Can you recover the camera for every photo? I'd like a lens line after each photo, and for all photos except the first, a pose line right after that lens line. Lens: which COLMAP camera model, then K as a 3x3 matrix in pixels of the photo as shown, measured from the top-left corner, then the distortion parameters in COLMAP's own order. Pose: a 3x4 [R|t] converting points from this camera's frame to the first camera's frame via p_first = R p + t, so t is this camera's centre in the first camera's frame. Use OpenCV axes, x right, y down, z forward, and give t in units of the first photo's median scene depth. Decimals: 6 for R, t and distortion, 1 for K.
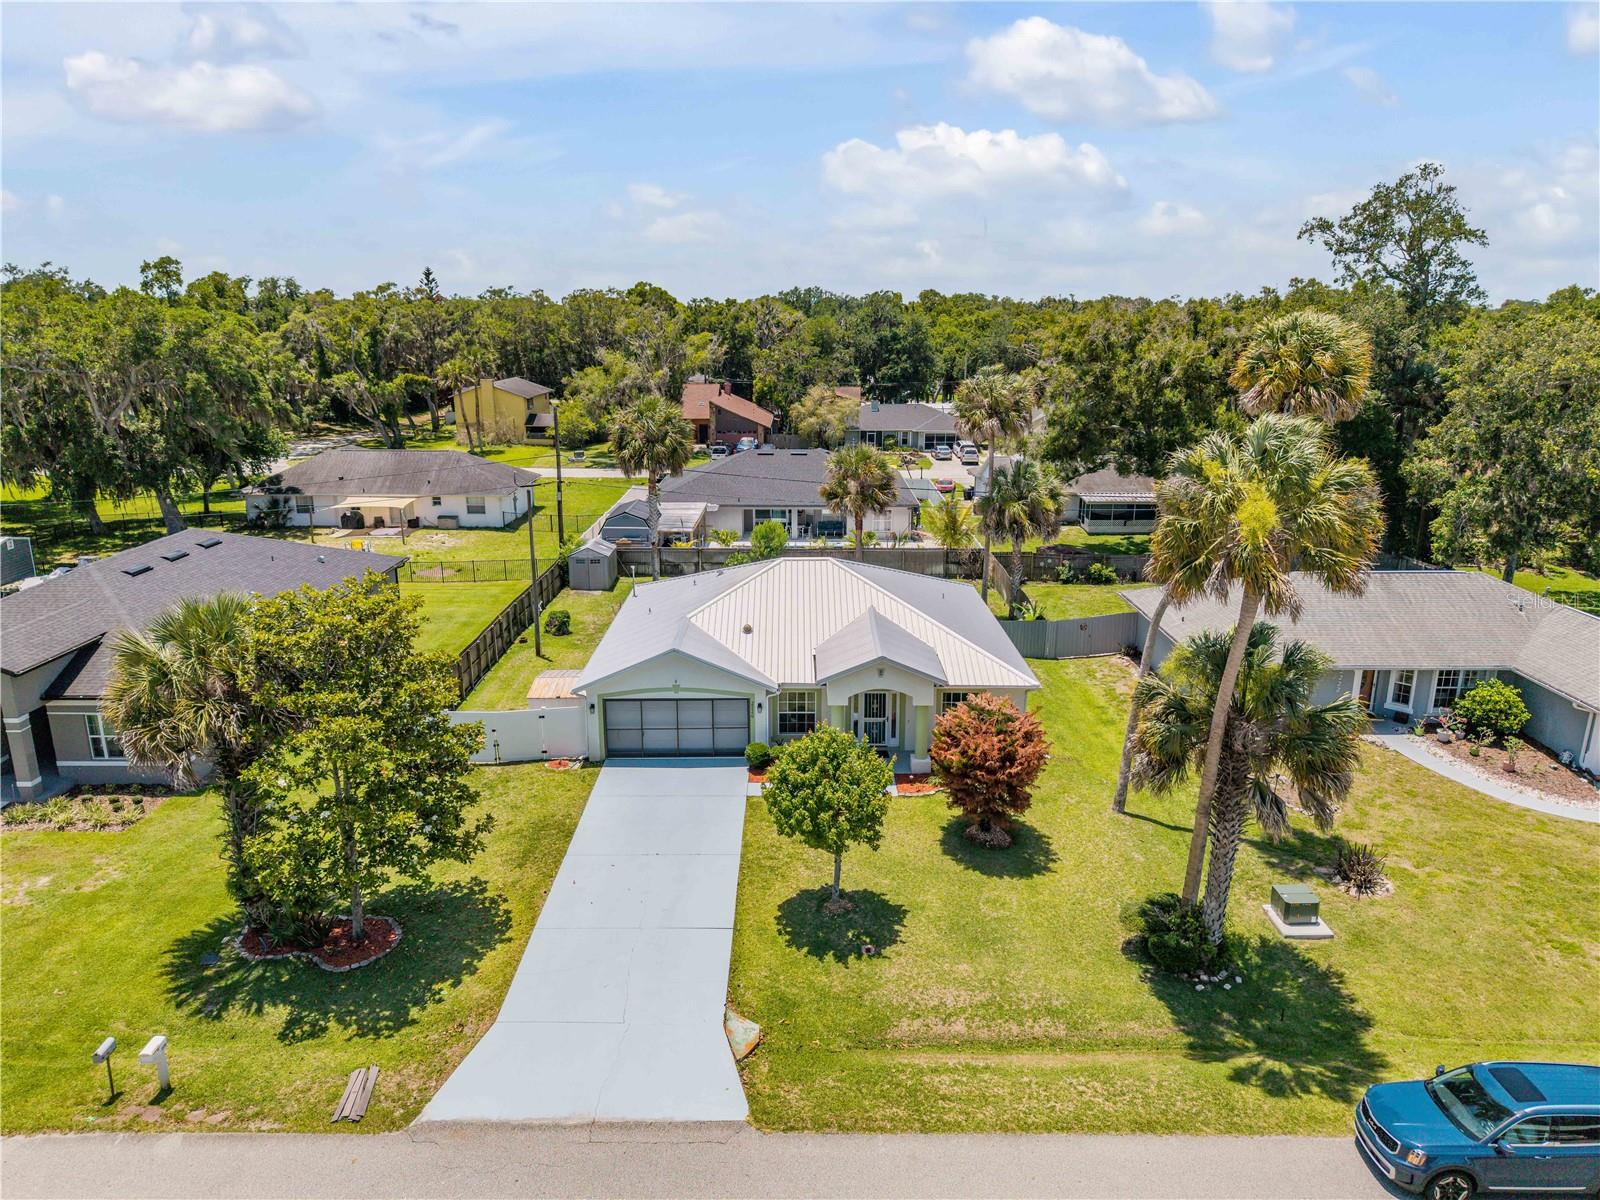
lens RADIAL K [[1078.1, 0, 801.8], [0, 1078.1, 599.9], [0, 0, 1]] dist [0.005897, -0.002112]
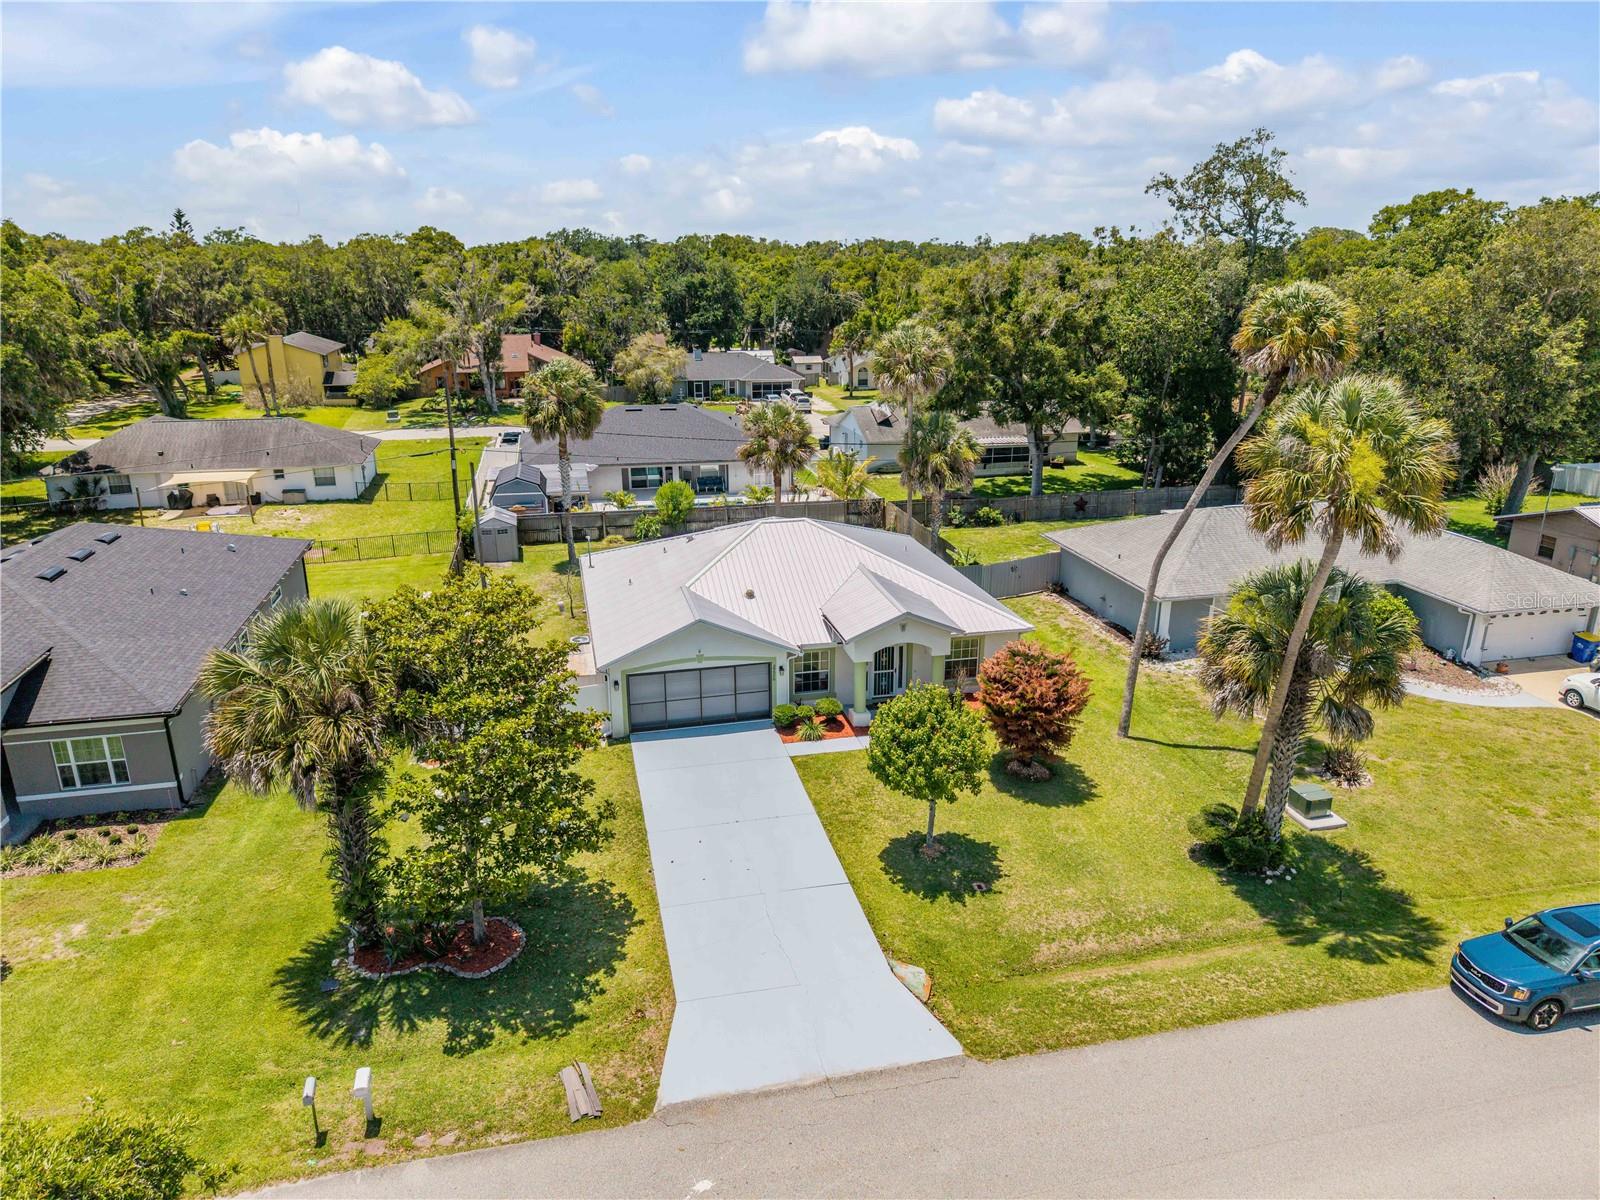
lens RADIAL K [[1076.3, 0, 803.3], [0, 1076.3, 605.5], [0, 0, 1]] dist [0.007212, -0.005127]
pose [[0.974382, -0.071397, 0.213267, -0.242149], [0.059346, 0.996286, 0.062390, -0.024342], [-0.216930, -0.048135, 0.975000, 0.004617]]
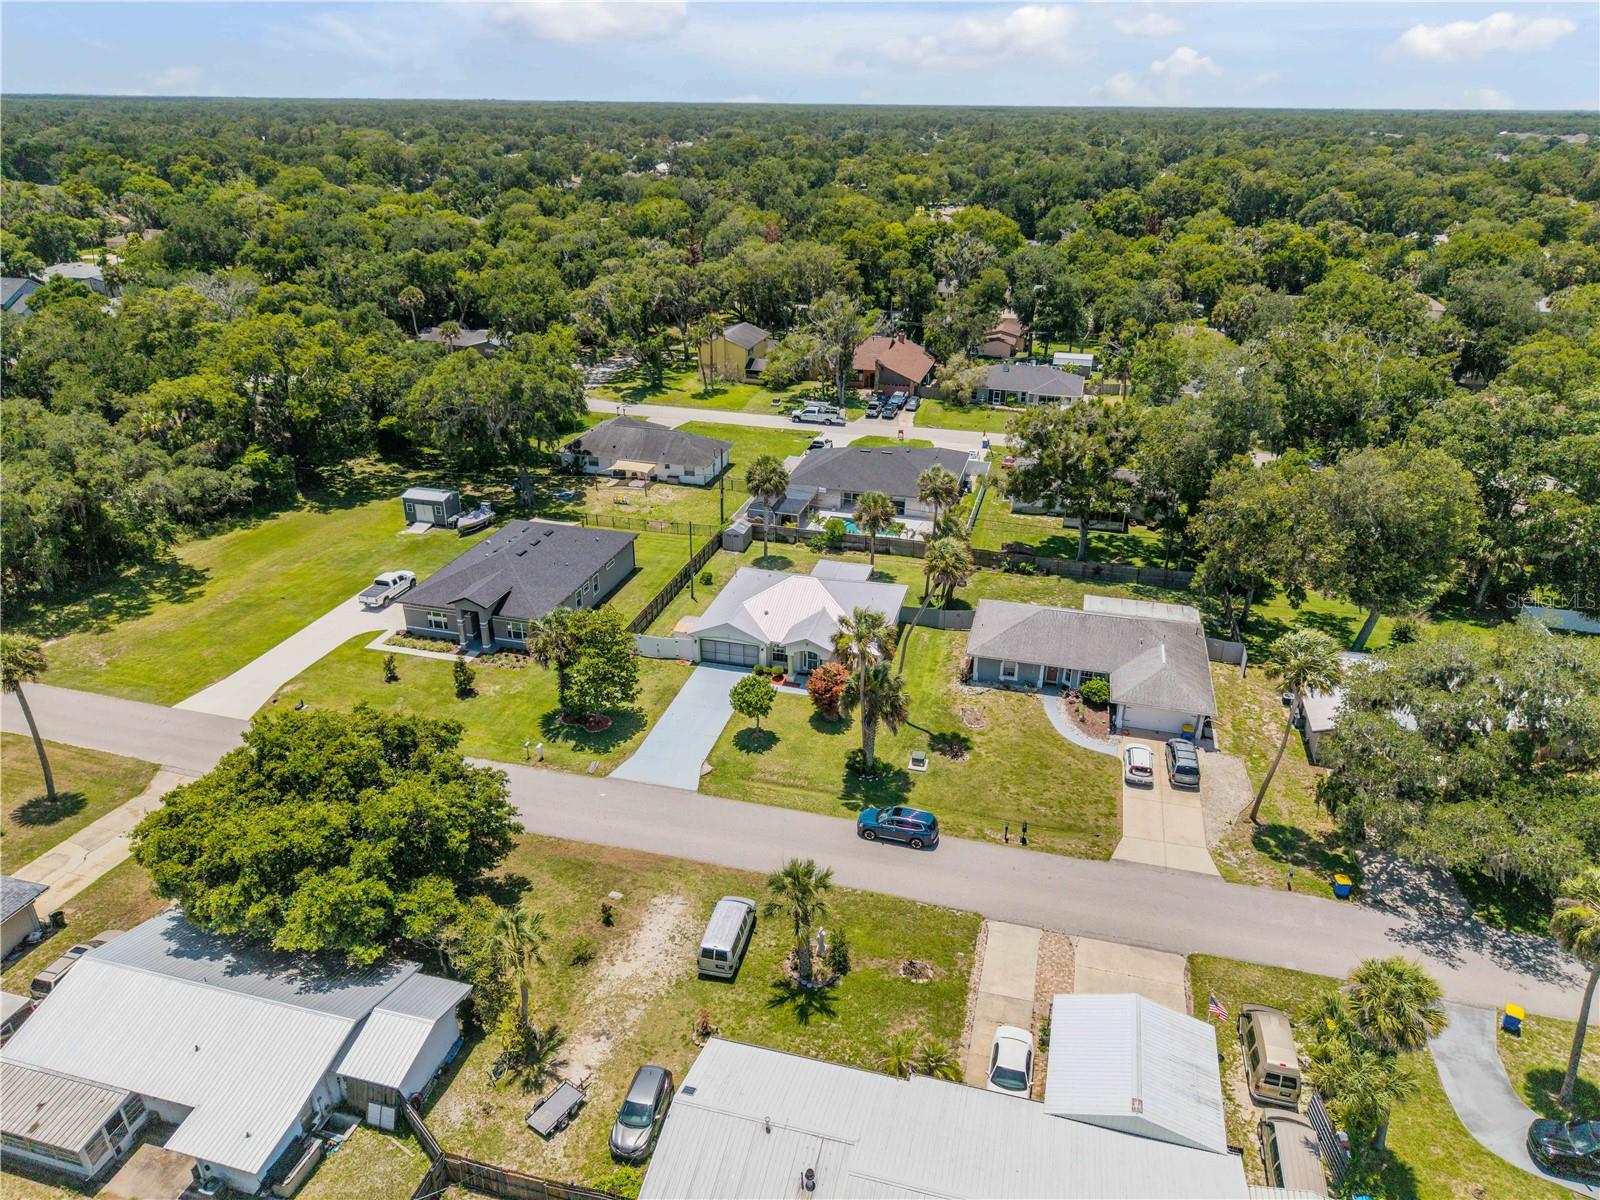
lens RADIAL K [[1072.0, 0, 799.5], [0, 1072.0, 624.1], [0, 0, 1]] dist [0.036621, -0.056876]
pose [[0.965849, 0.120024, -0.229630, 0.600654], [-0.073141, 0.976493, 0.202758, -0.460097], [0.248568, -0.179039, 0.951924, -1.269970]]
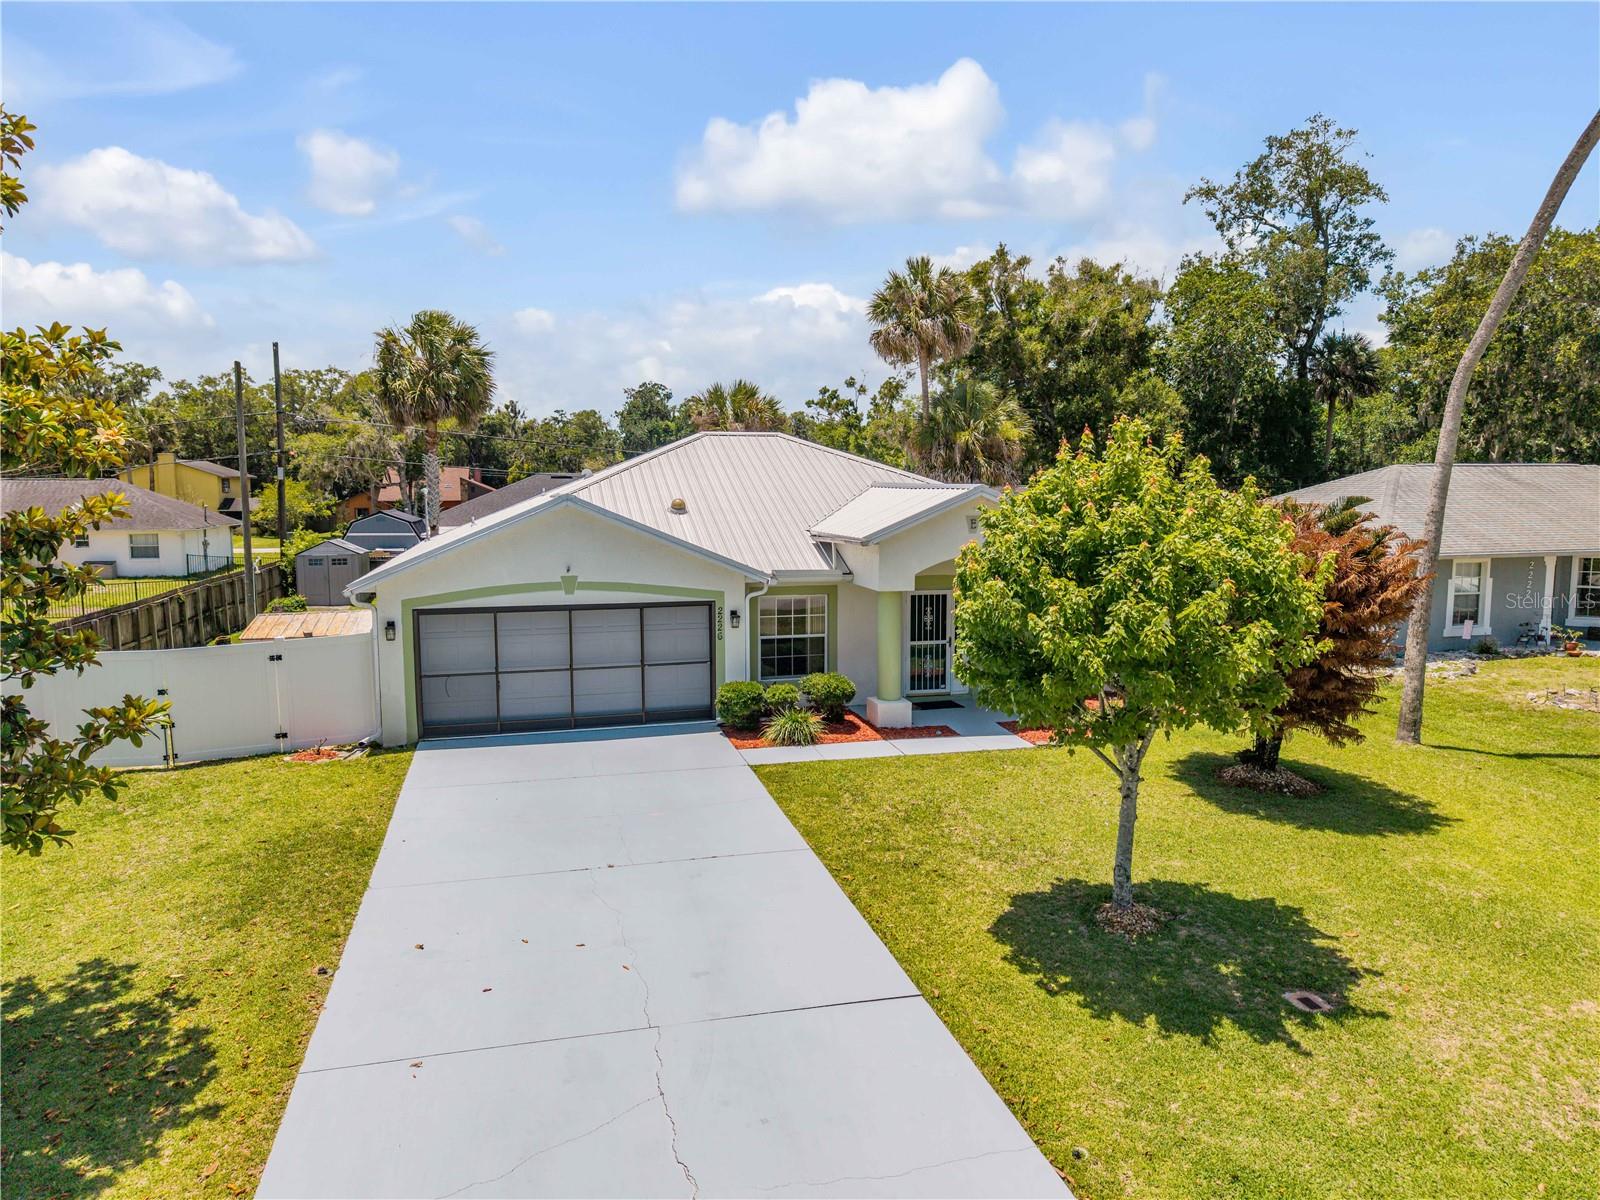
lens RADIAL K [[1083.0, 0, 804.3], [0, 1083.0, 571.4], [0, 0, 1]] dist [-0.000790, -0.001848]
pose [[0.967518, -0.022435, 0.251805, -0.143913], [0.067316, 0.982956, -0.171071, 0.177851], [-0.243675, 0.182465, 0.952538, 0.510209]]
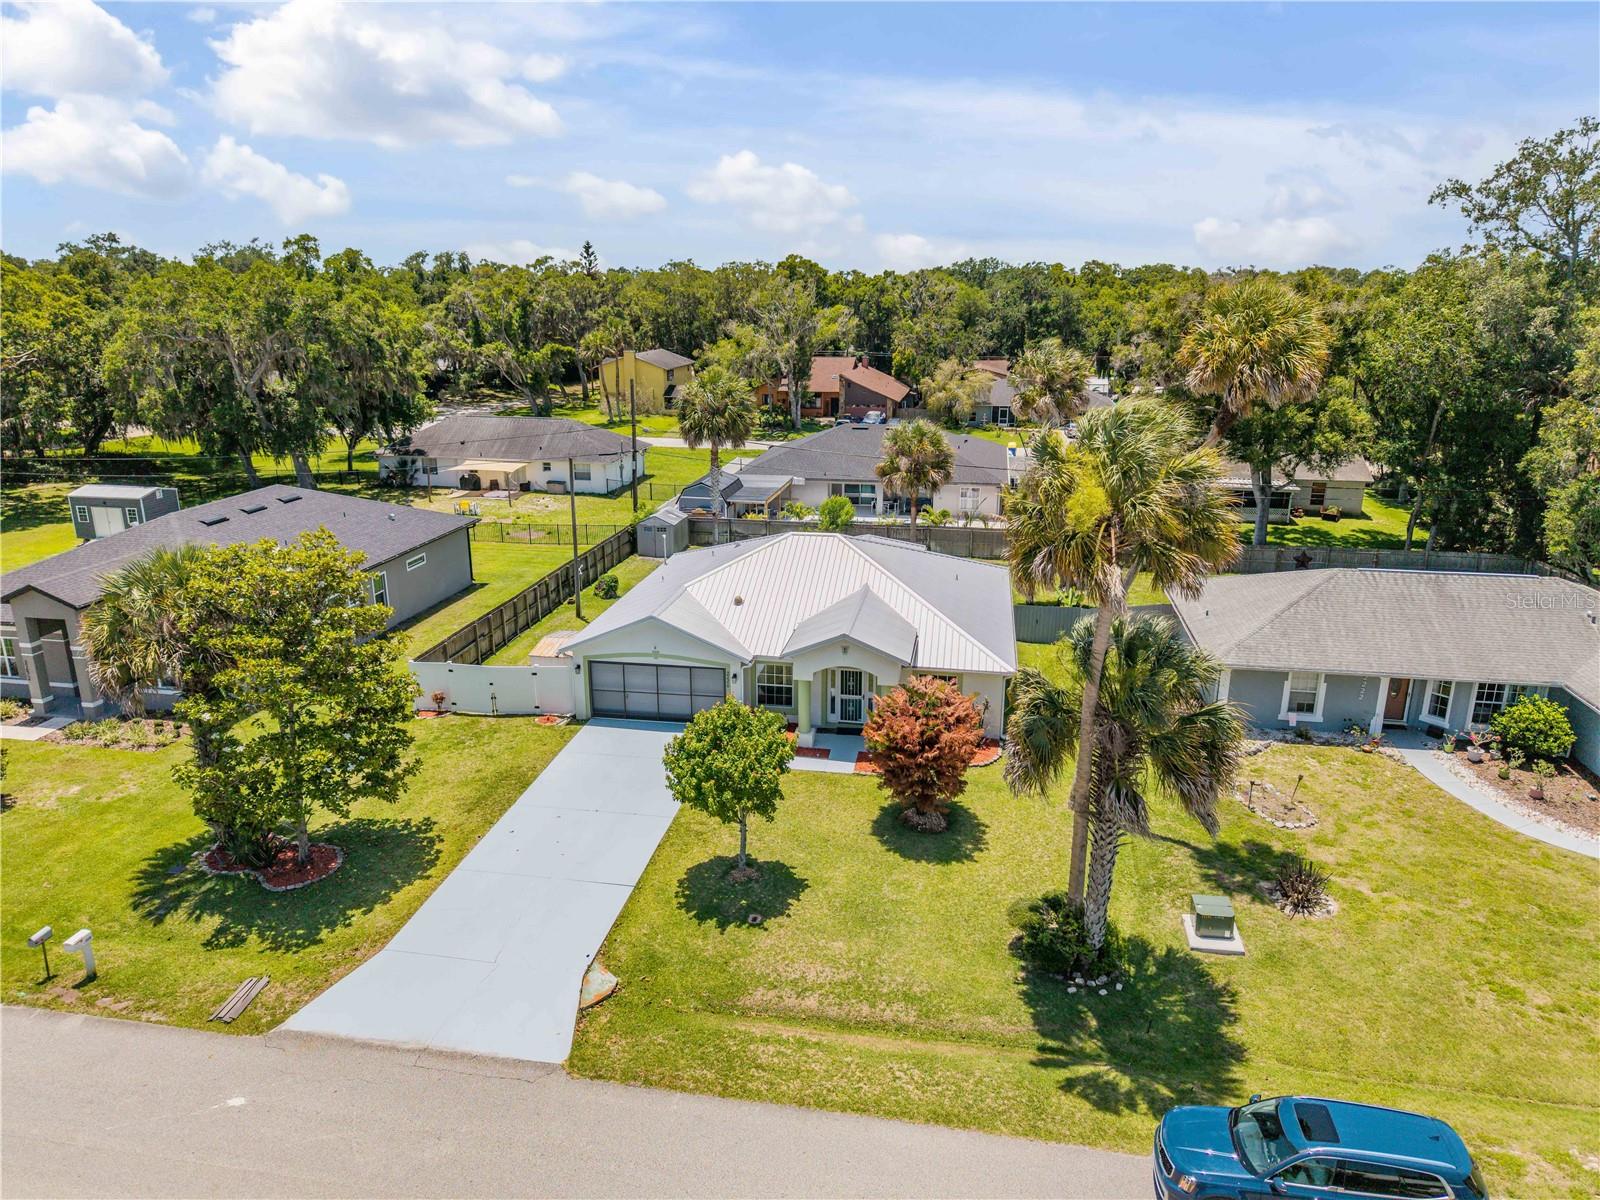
lens RADIAL K [[1078.1, 0, 801.8], [0, 1078.1, 599.9], [0, 0, 1]] dist [0.005897, -0.002112]
pose [[0.984899, 0.048996, -0.166051, 0.197587], [-0.044963, 0.998597, 0.027963, -0.005030], [0.167188, -0.020075, 0.985721, 0.008156]]
